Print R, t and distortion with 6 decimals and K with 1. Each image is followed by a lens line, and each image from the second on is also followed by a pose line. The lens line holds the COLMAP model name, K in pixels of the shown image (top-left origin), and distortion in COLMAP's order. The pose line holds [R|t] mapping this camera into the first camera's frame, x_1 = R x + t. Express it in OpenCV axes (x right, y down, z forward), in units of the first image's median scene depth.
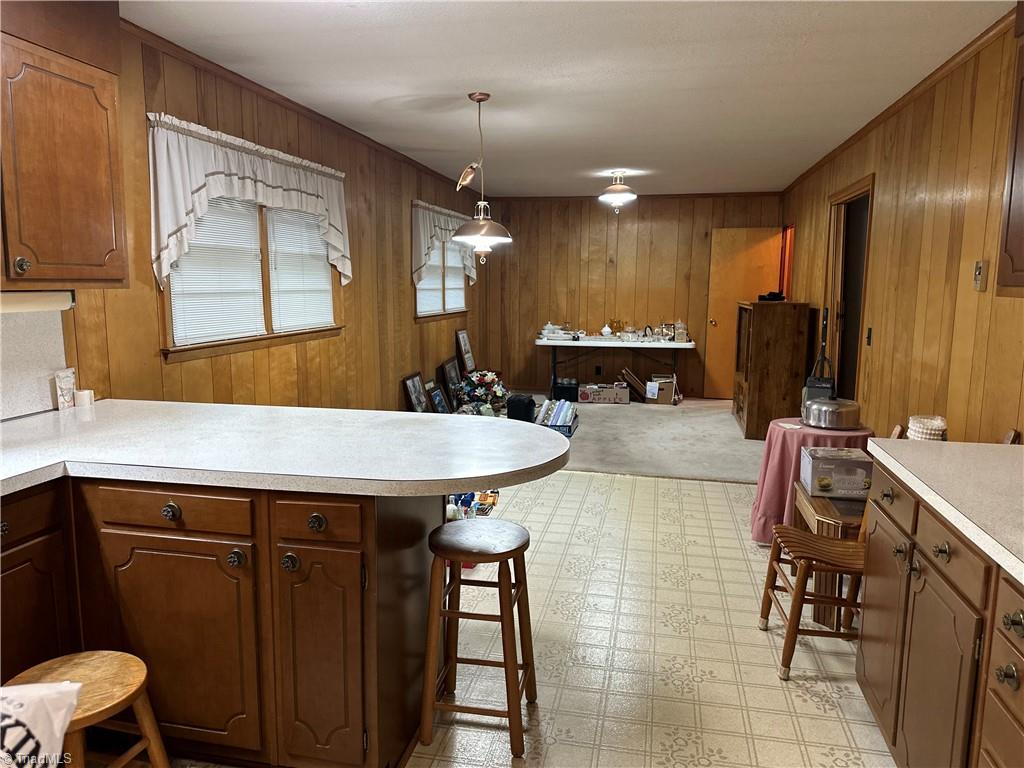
lens RADIAL K [[716.9, 0, 512.0], [0, 716.9, 384.0], [0, 0, 1]] dist [0.056730, -0.088469]
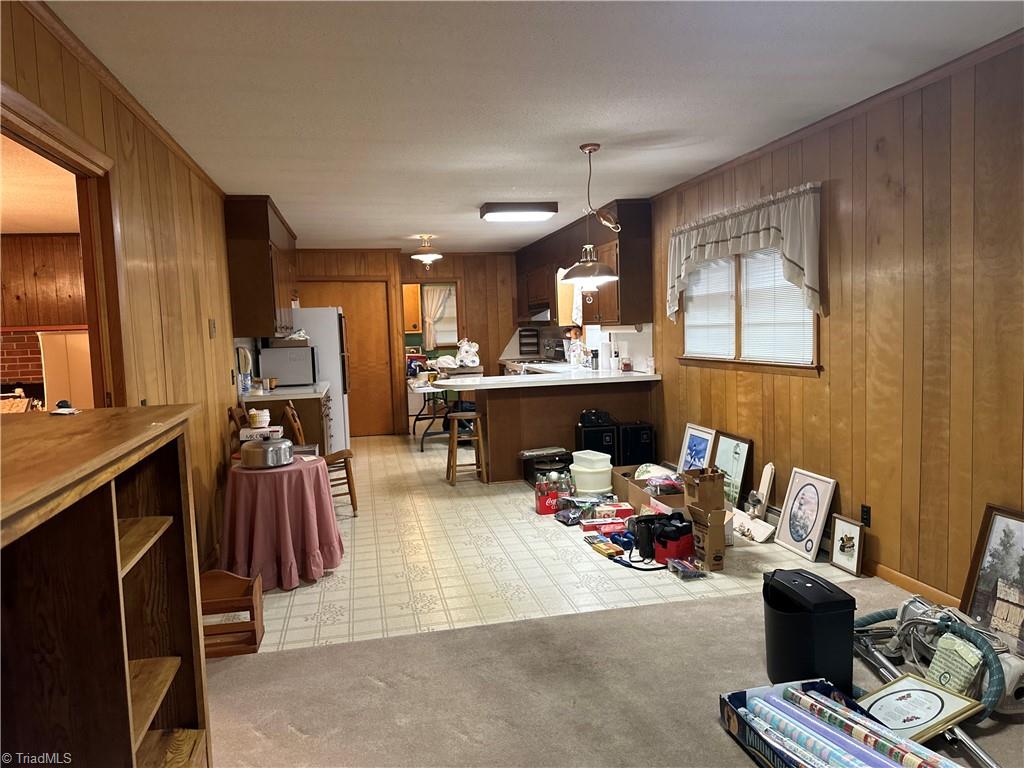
lens RADIAL K [[716.9, 0, 512.0], [0, 716.9, 384.0], [0, 0, 1]] dist [0.056730, -0.088469]
pose [[-0.914328, 0.073125, -0.398317, 0.502059], [-0.012229, 0.978129, 0.207641, -0.281371], [0.404789, 0.194723, -0.893437, 1.975163]]
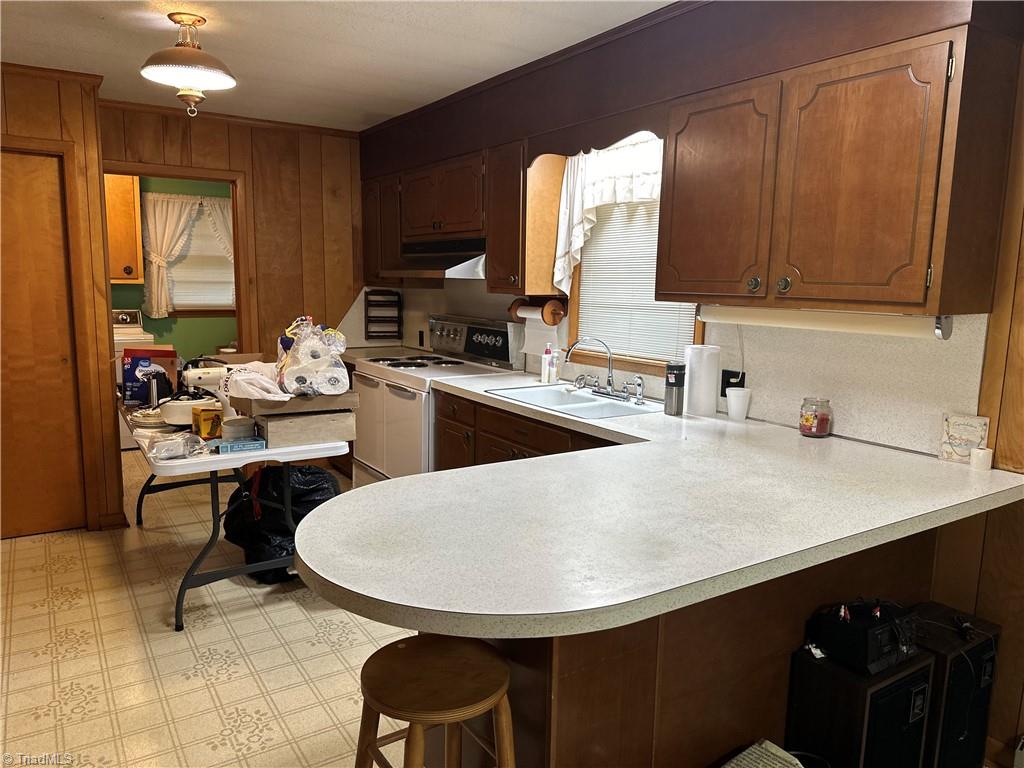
lens RADIAL K [[716.9, 0, 512.0], [0, 716.9, 384.0], [0, 0, 1]] dist [0.056730, -0.088469]
pose [[-0.703994, 0.098637, -0.703323, 0.216637], [-0.111970, 0.962509, 0.247063, -0.139970], [0.701324, 0.252682, -0.666556, 0.847275]]
